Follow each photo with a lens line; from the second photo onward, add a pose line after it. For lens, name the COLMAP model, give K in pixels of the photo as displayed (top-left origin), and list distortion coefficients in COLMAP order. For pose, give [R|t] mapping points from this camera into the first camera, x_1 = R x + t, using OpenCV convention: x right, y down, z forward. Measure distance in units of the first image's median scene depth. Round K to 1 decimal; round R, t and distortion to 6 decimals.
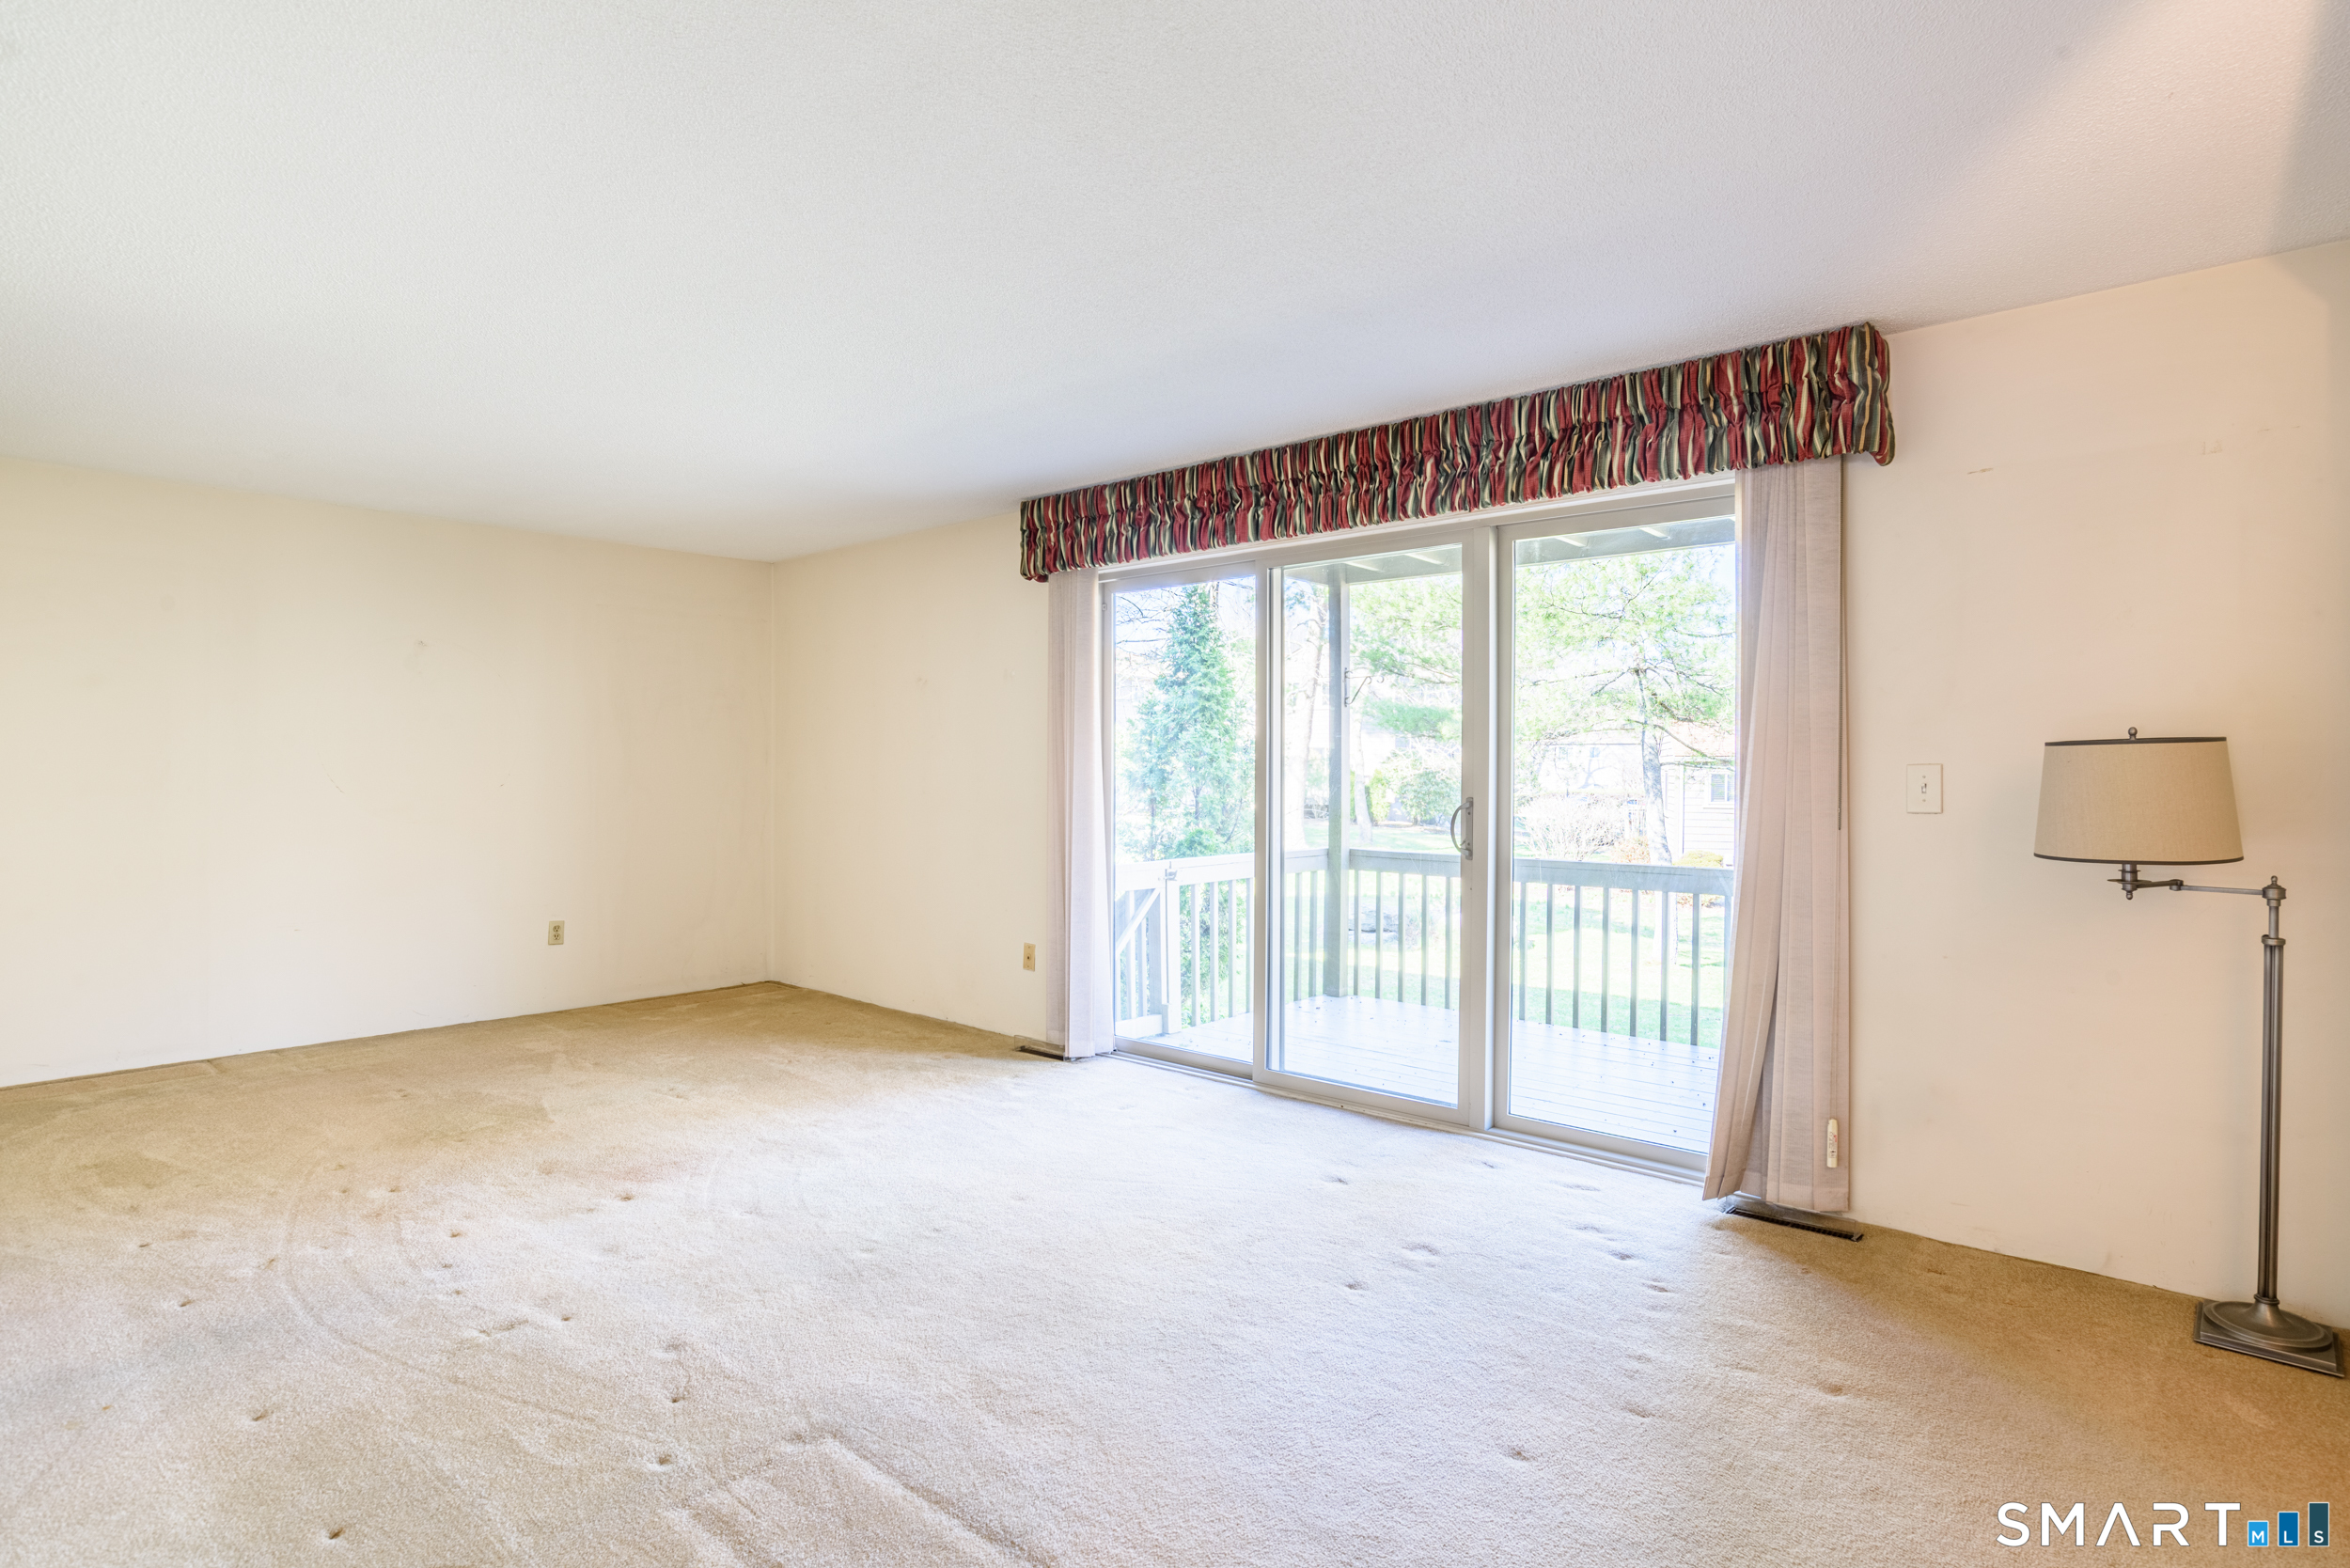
lens RADIAL K [[1170.3, 0, 1175.0], [0, 1170.3, 784.0], [0, 0, 1]] dist [-0.042451, 0.000049]
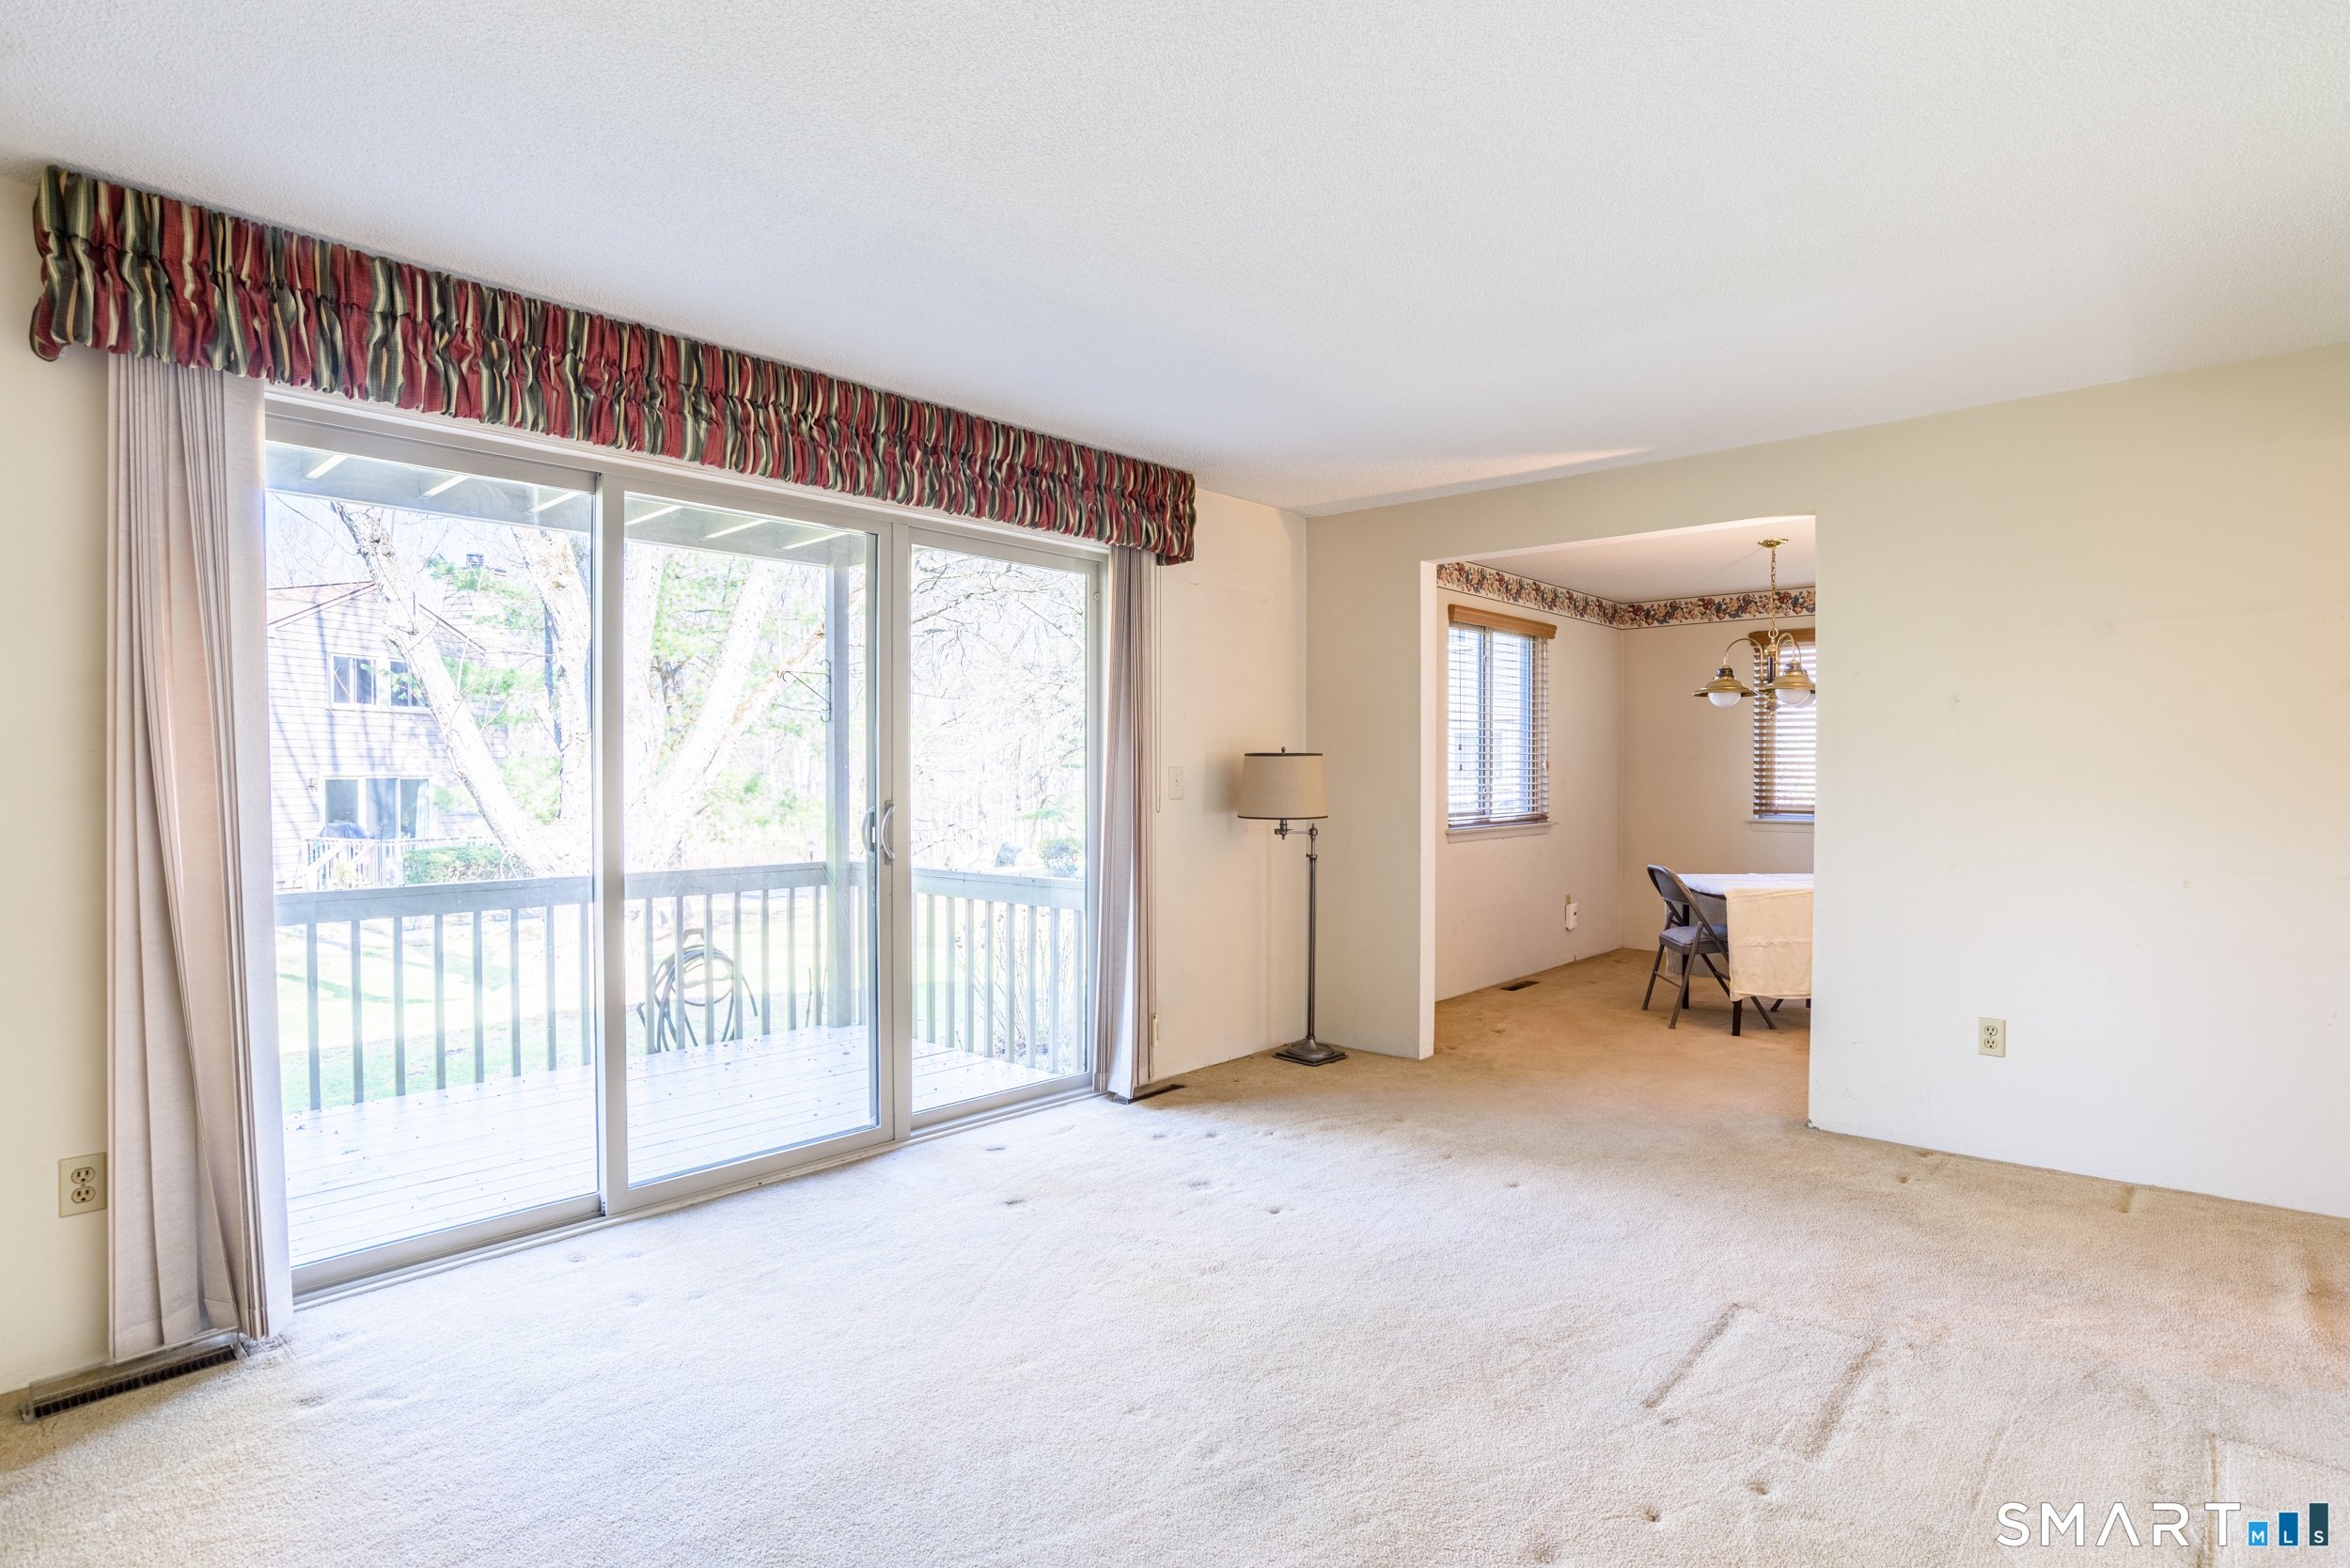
lens RADIAL K [[1254.8, 0, 1175.0], [0, 1254.8, 784.0], [0, 0, 1]] dist [-0.001819, 0.000315]
pose [[0.021401, -0.021665, 0.999536, -0.778828], [0.005539, 0.999752, 0.021551, -0.023397], [-0.999756, 0.005075, 0.021516, 0.737708]]
